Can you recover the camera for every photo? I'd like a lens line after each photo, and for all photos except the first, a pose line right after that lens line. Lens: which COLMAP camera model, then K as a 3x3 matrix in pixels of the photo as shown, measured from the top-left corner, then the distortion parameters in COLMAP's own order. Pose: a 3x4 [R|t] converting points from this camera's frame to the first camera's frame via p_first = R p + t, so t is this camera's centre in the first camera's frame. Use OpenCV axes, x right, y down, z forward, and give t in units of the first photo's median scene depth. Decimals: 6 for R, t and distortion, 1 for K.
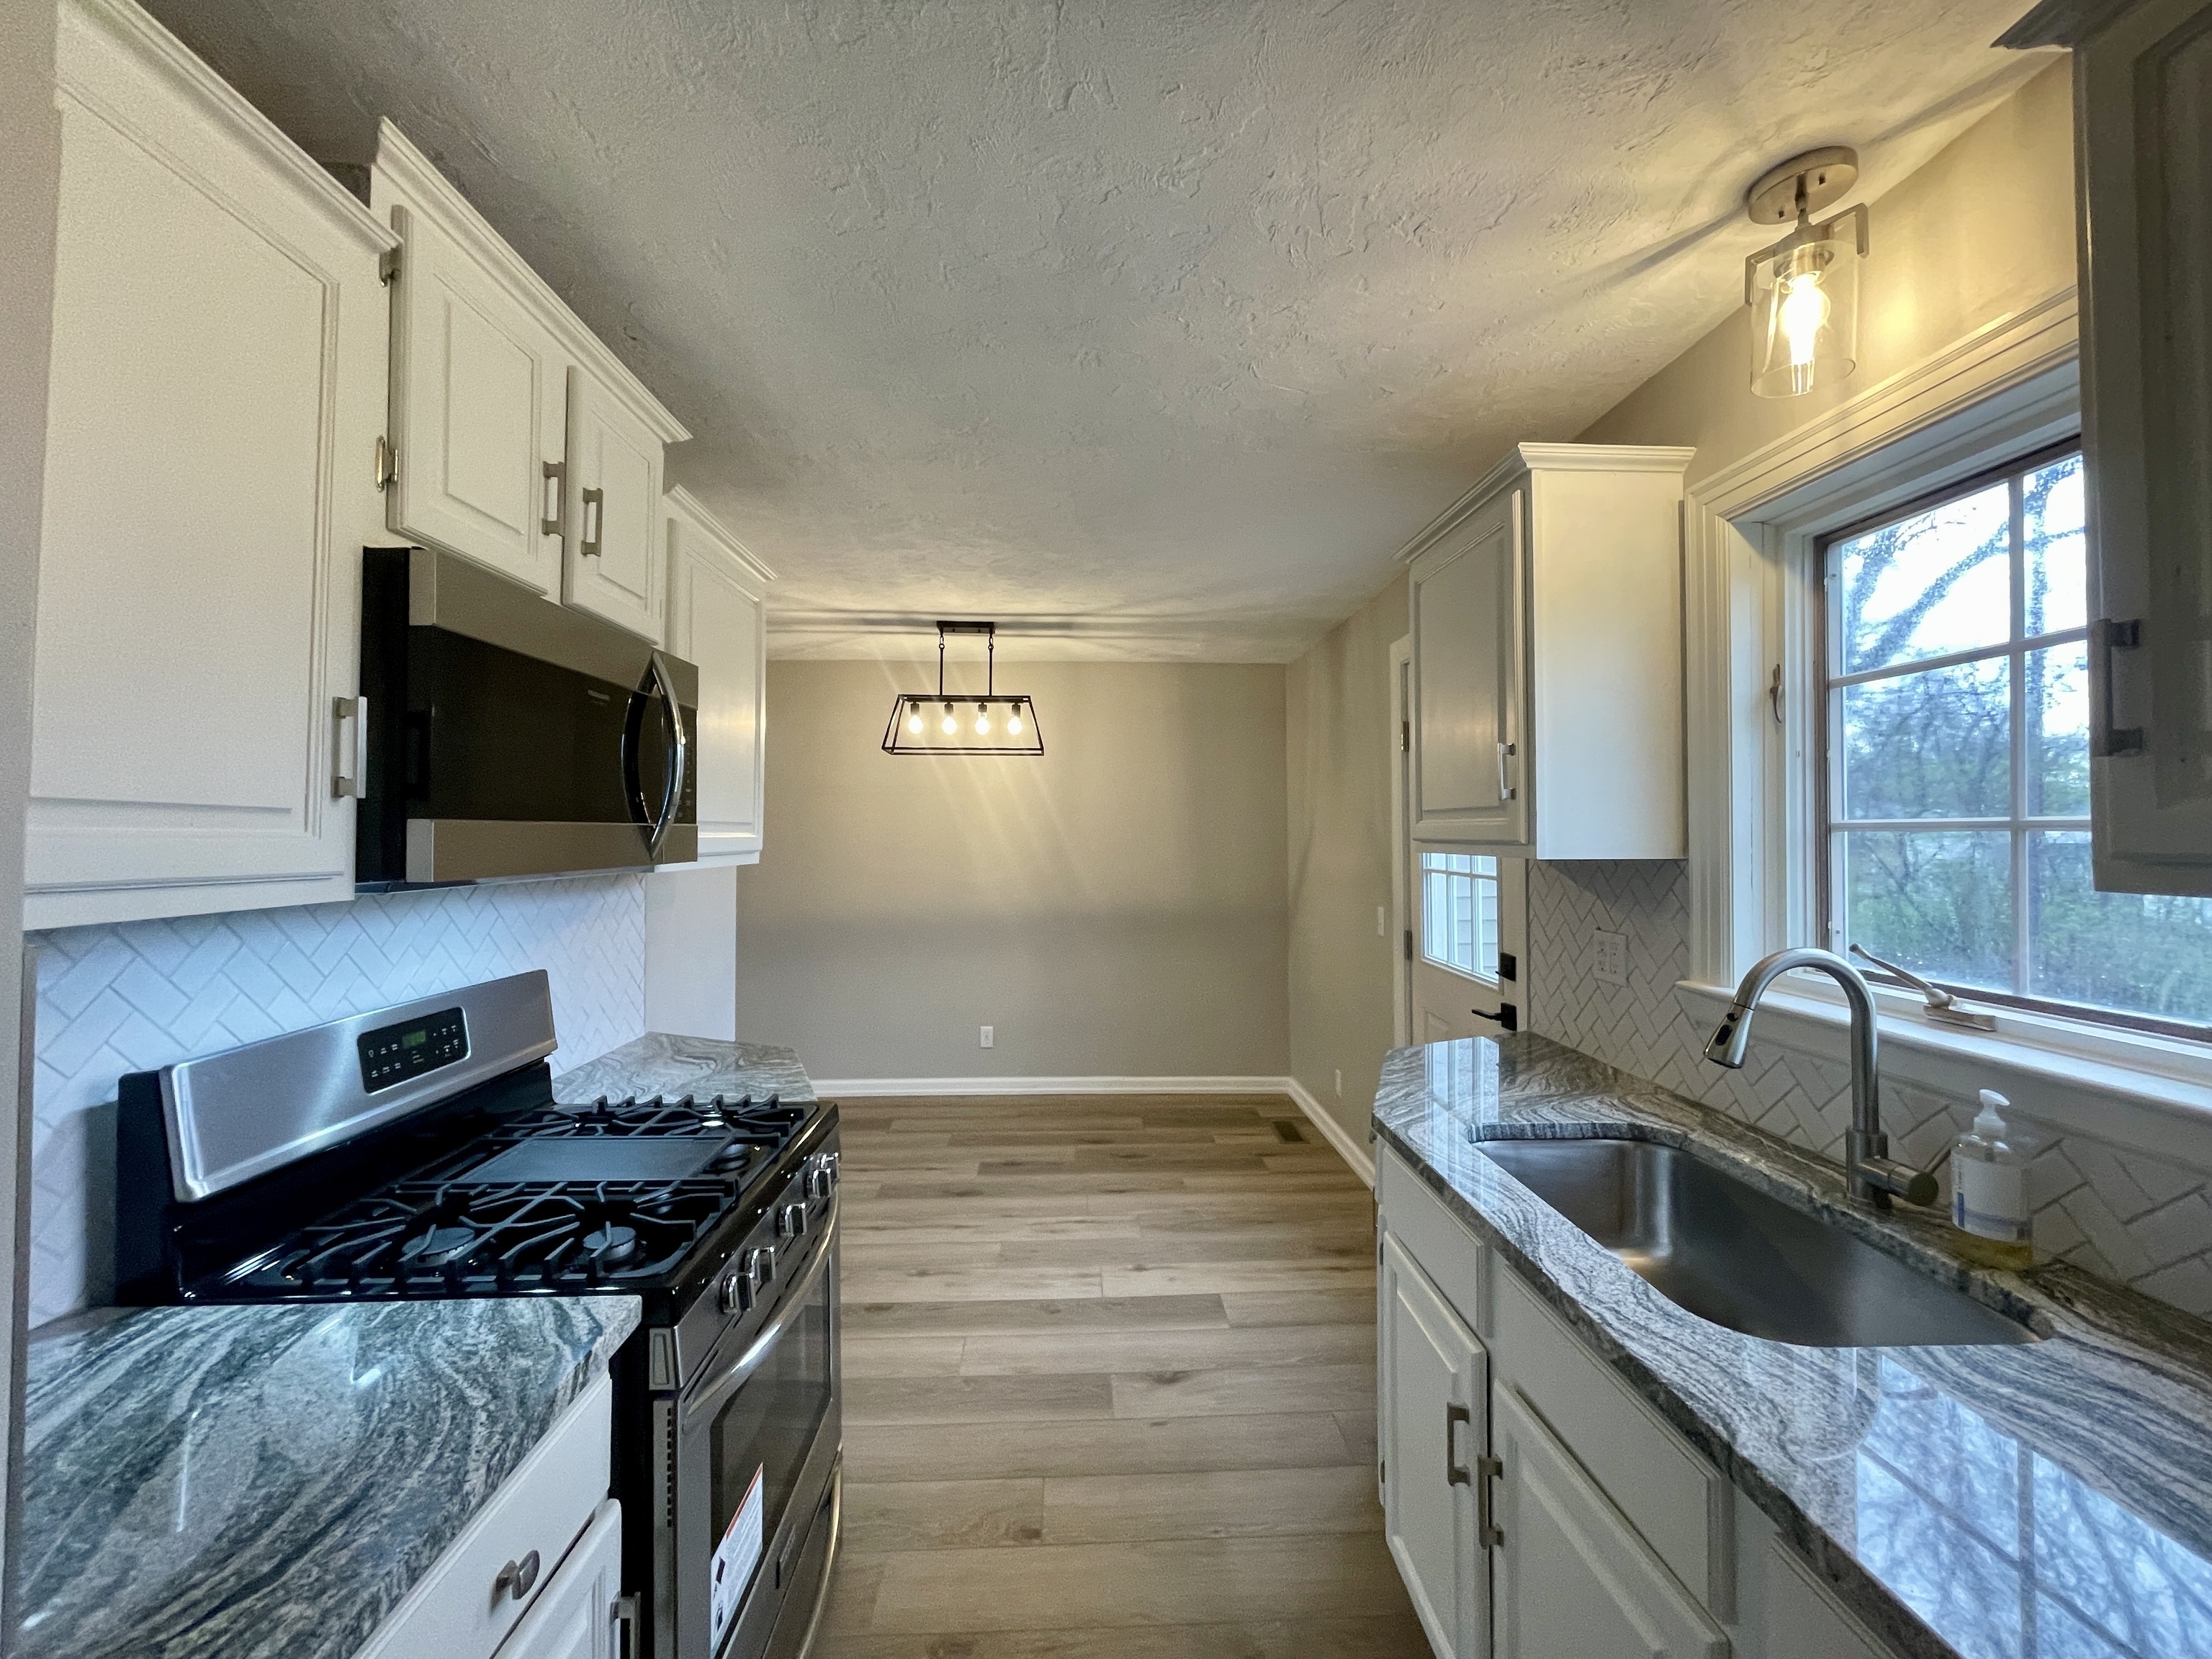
lens RADIAL K [[902.0, 0, 1102.9], [0, 902.0, 819.5], [0, 0, 1]] dist [-0.001537, -0.000037]
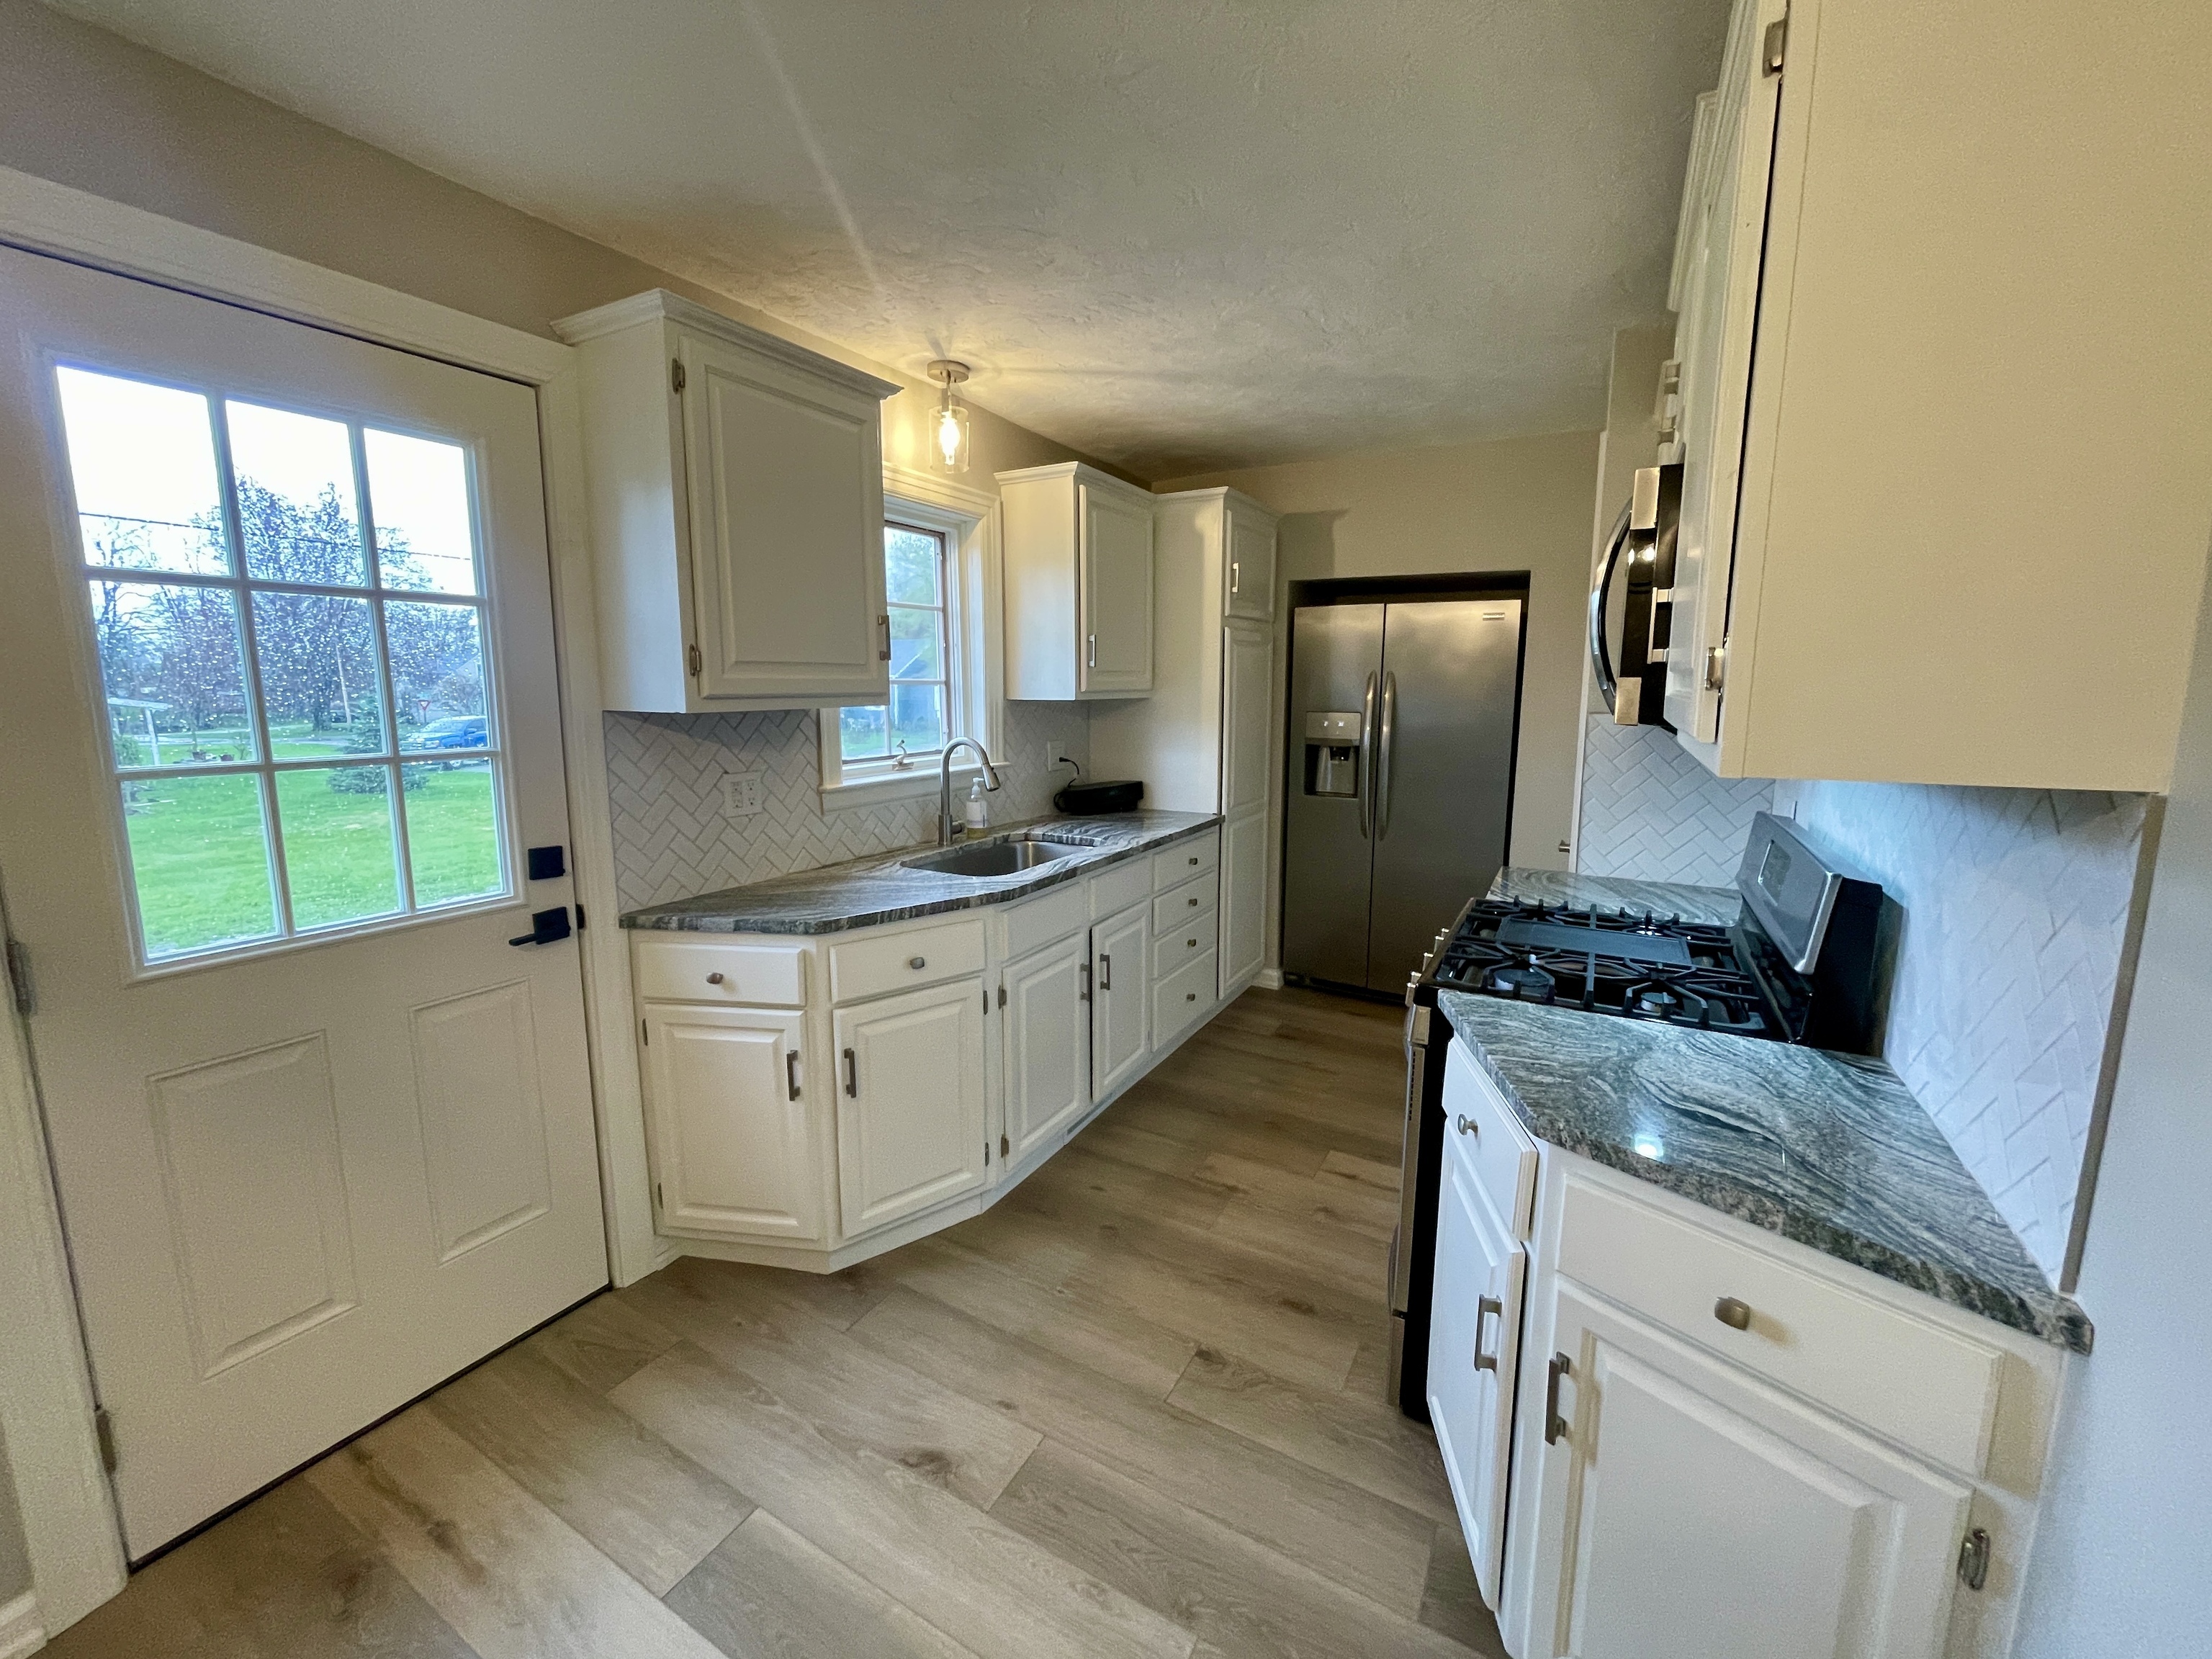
lens RADIAL K [[892.7, 0, 1070.1], [0, 892.7, 818.8], [0, 0, 1]] dist [-0.001535, -0.000205]
pose [[-0.842255, -0.081890, 0.532823, -0.204570], [-0.008232, 0.990233, 0.139177, 0.009514], [-0.539016, 0.112836, -0.834703, 0.852876]]
